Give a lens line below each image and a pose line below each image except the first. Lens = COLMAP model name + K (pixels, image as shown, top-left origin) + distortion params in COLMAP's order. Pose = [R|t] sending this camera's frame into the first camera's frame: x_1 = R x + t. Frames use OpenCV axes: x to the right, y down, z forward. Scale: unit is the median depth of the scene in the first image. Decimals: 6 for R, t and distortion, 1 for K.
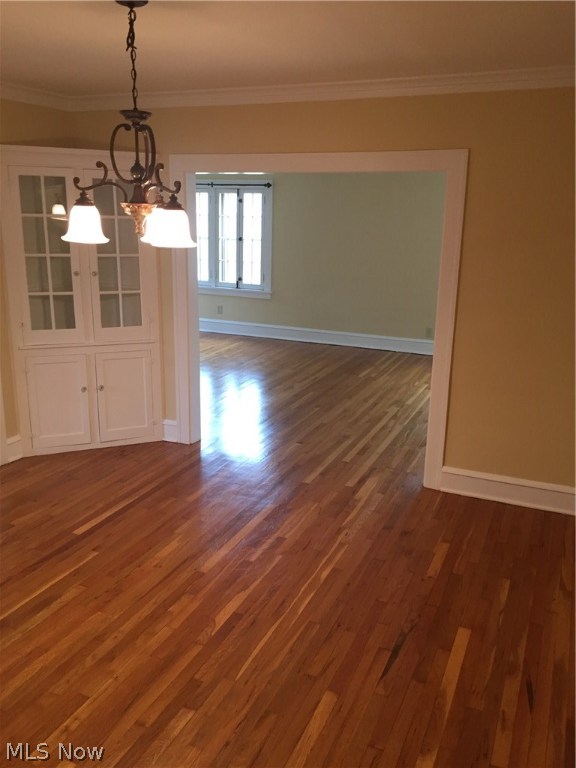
lens RADIAL K [[654.8, 0, 290.8], [0, 654.8, 384.9], [0, 0, 1]] dist [0.084578, -0.105915]
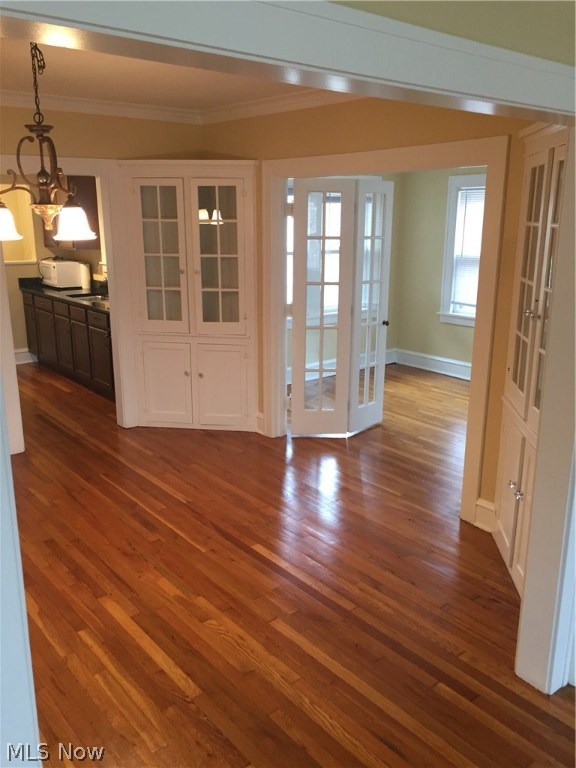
lens RADIAL K [[654.8, 0, 290.8], [0, 654.8, 384.9], [0, 0, 1]] dist [0.084578, -0.105915]
pose [[-0.457799, 0.202385, -0.865714, 0.468657], [-0.239228, 0.909789, 0.339195, -0.352640], [0.856265, 0.362386, -0.368084, 1.394363]]
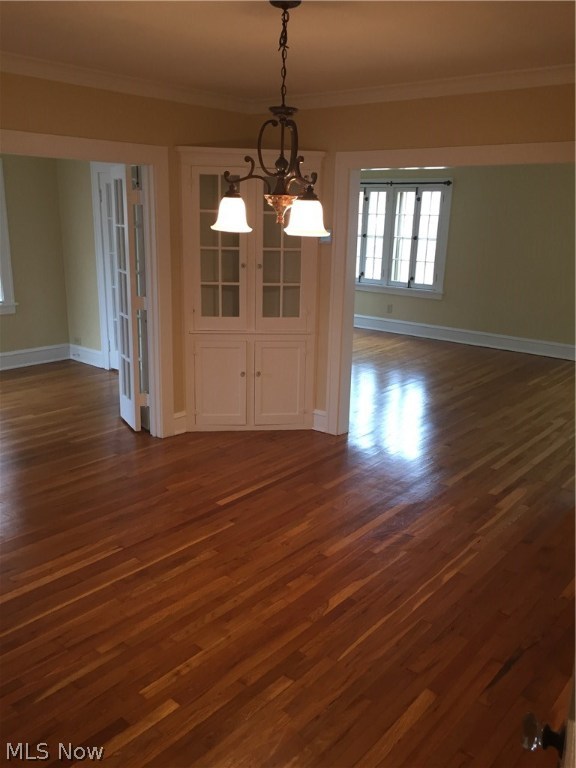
lens RADIAL K [[654.8, 0, 290.8], [0, 654.8, 384.9], [0, 0, 1]] dist [0.084578, -0.105915]
pose [[0.960071, 0.075545, -0.269362, 0.067372], [-0.076411, 0.997050, 0.007285, 0.014392], [0.269118, 0.013588, 0.963011, -0.006382]]
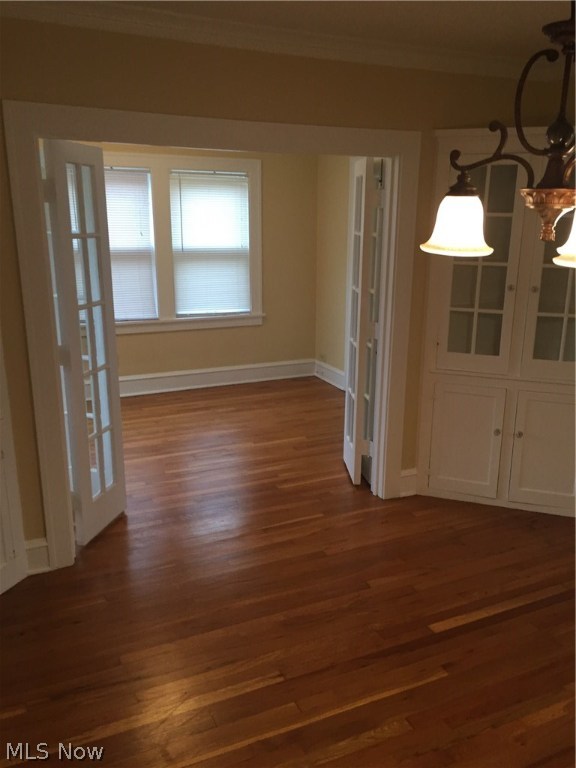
lens RADIAL K [[659.6, 0, 296.1], [0, 659.6, 375.8], [0, 0, 1]] dist [0.090427, -0.097971]
pose [[0.759671, 0.155526, -0.631437, -0.003889], [-0.165929, 0.985198, 0.043033, -0.073930], [0.628783, 0.072083, 0.774233, 0.304060]]
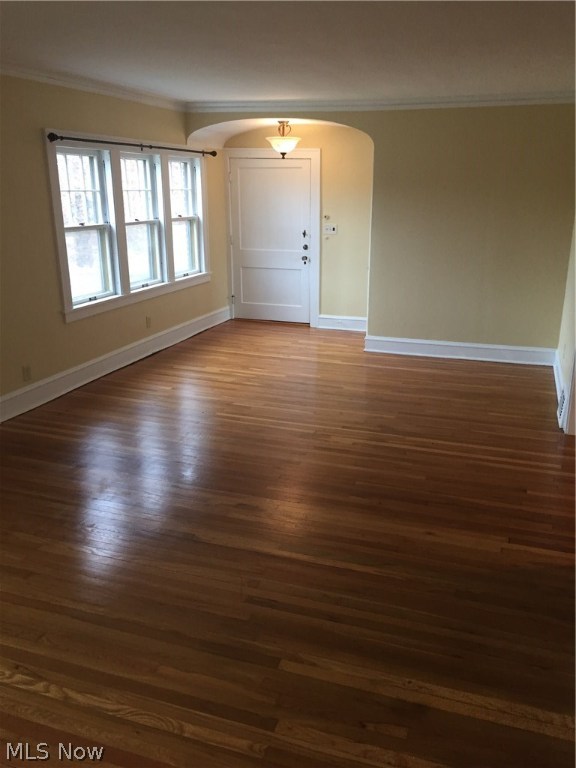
lens RADIAL K [[654.8, 0, 290.8], [0, 654.8, 384.9], [0, 0, 1]] dist [0.084578, -0.105915]
pose [[-0.081876, -0.312625, 0.946341, -0.952318], [0.249743, 0.912799, 0.323151, -0.494672], [-0.964844, 0.262800, 0.003340, 1.808154]]
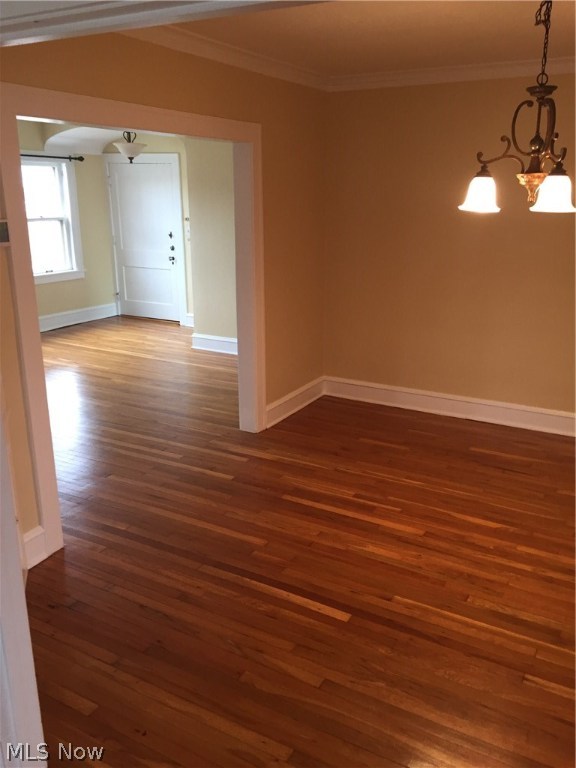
lens RADIAL K [[654.8, 0, 290.8], [0, 654.8, 384.9], [0, 0, 1]] dist [0.084578, -0.105915]
pose [[0.095270, -0.302455, 0.948391, -1.016573], [0.254820, 0.928390, 0.270479, -0.254329], [-0.962284, 0.215900, 0.165520, 0.933619]]
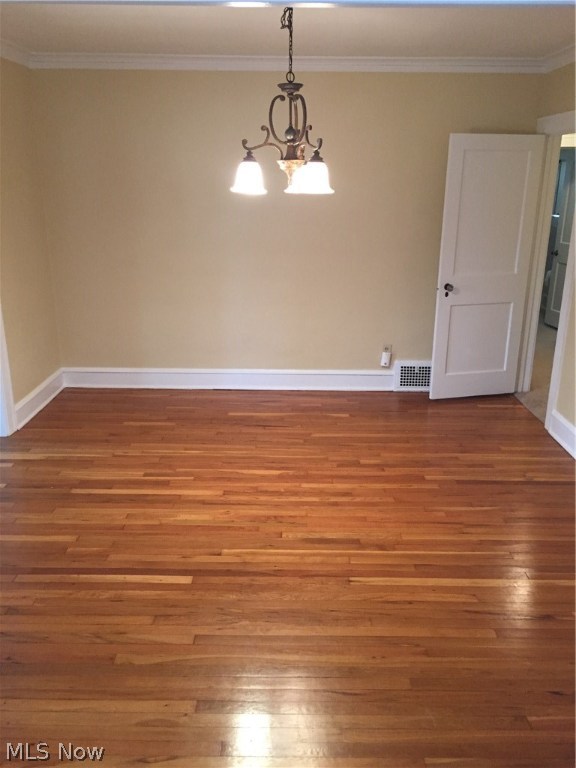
lens RADIAL K [[654.8, 0, 290.8], [0, 654.8, 384.9], [0, 0, 1]] dist [0.084578, -0.105915]
pose [[-0.396628, -0.298555, 0.868074, -1.046130], [0.219874, 0.887212, 0.405598, -0.293709], [-0.891259, 0.351738, -0.286249, 1.098212]]
